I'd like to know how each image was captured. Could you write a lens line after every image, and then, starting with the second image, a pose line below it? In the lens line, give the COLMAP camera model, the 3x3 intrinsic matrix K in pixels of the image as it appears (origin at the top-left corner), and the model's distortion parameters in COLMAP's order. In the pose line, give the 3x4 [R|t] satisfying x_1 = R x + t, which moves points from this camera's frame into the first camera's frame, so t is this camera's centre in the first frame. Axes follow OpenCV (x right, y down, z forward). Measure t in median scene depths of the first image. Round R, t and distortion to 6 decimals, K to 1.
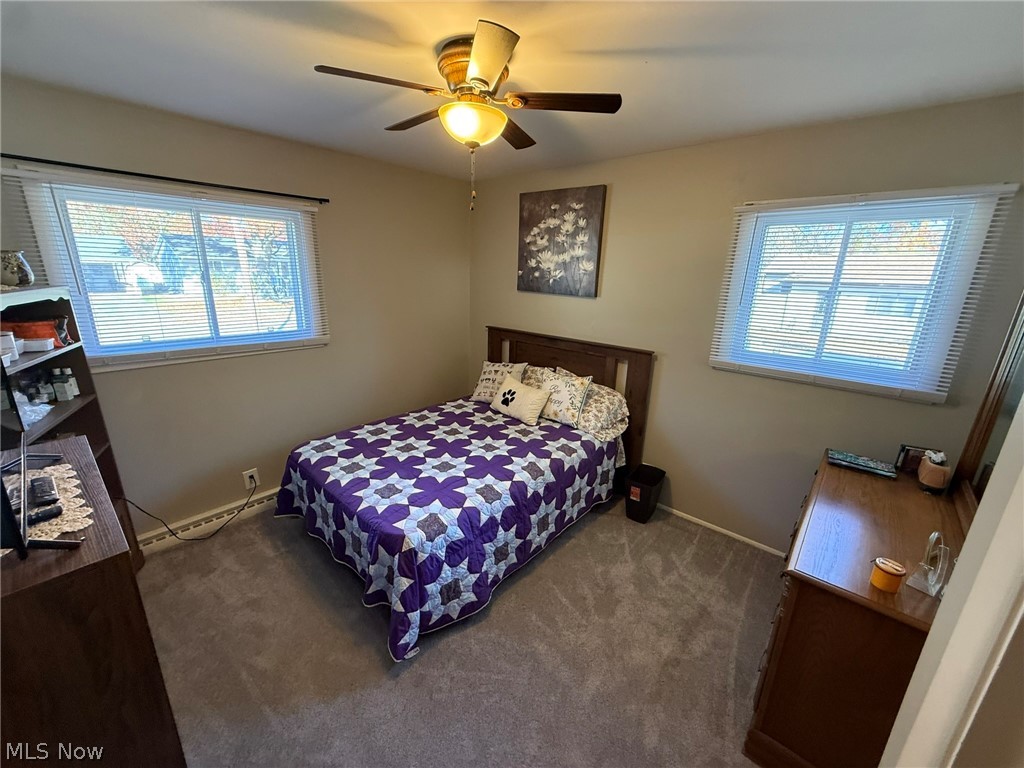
lens RADIAL K [[407.7, 0, 509.9], [0, 407.7, 384.6], [0, 0, 1]] dist [0.000453, 0.000029]
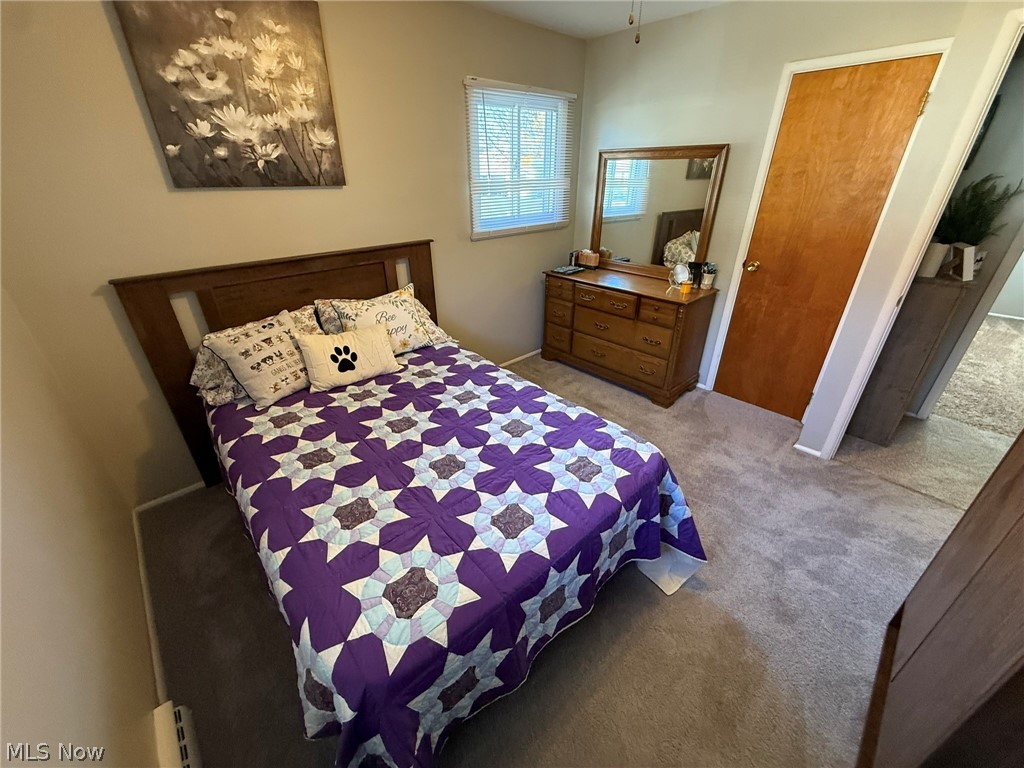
lens RADIAL K [[407.7, 0, 509.9], [0, 407.7, 384.6], [0, 0, 1]] dist [0.000453, 0.000029]
pose [[0.094302, -0.488295, 0.867569, -0.602395], [0.285842, 0.848039, 0.446233, -0.157795], [-0.953626, 0.205906, 0.219547, 0.649961]]
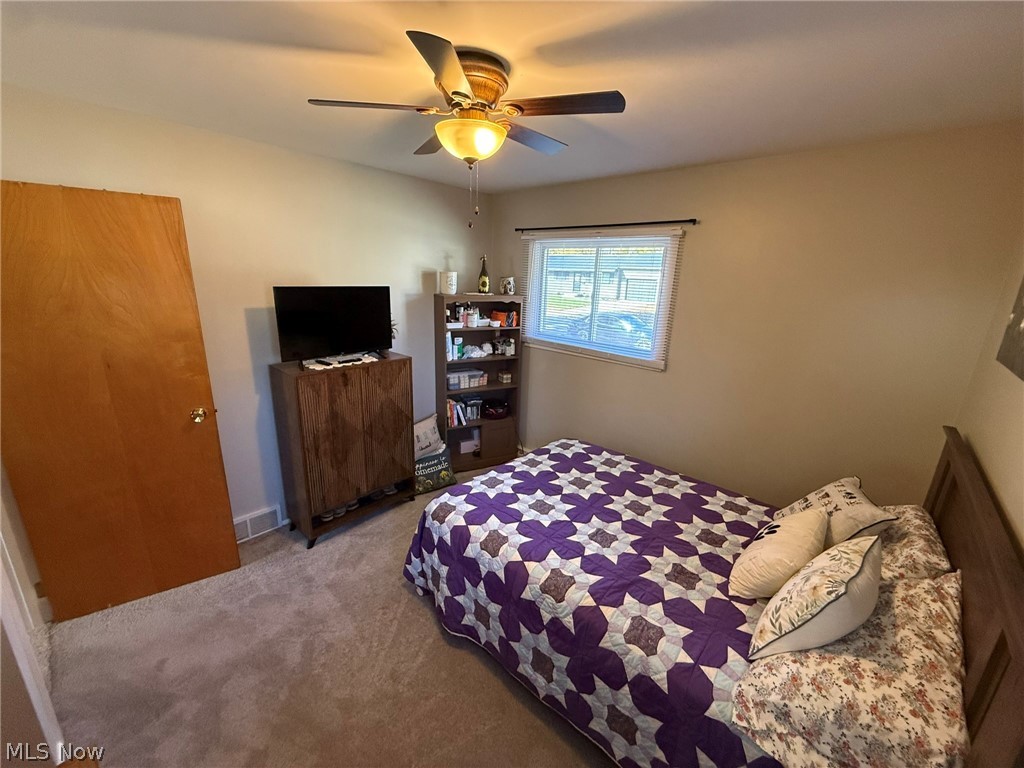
lens RADIAL K [[407.7, 0, 509.9], [0, 407.7, 384.6], [0, 0, 1]] dist [0.000453, 0.000029]
pose [[-0.008478, 0.240627, -0.970581, 0.508022], [-0.309147, 0.922435, 0.231391, -0.183375], [0.950976, 0.302014, 0.066568, 0.619286]]
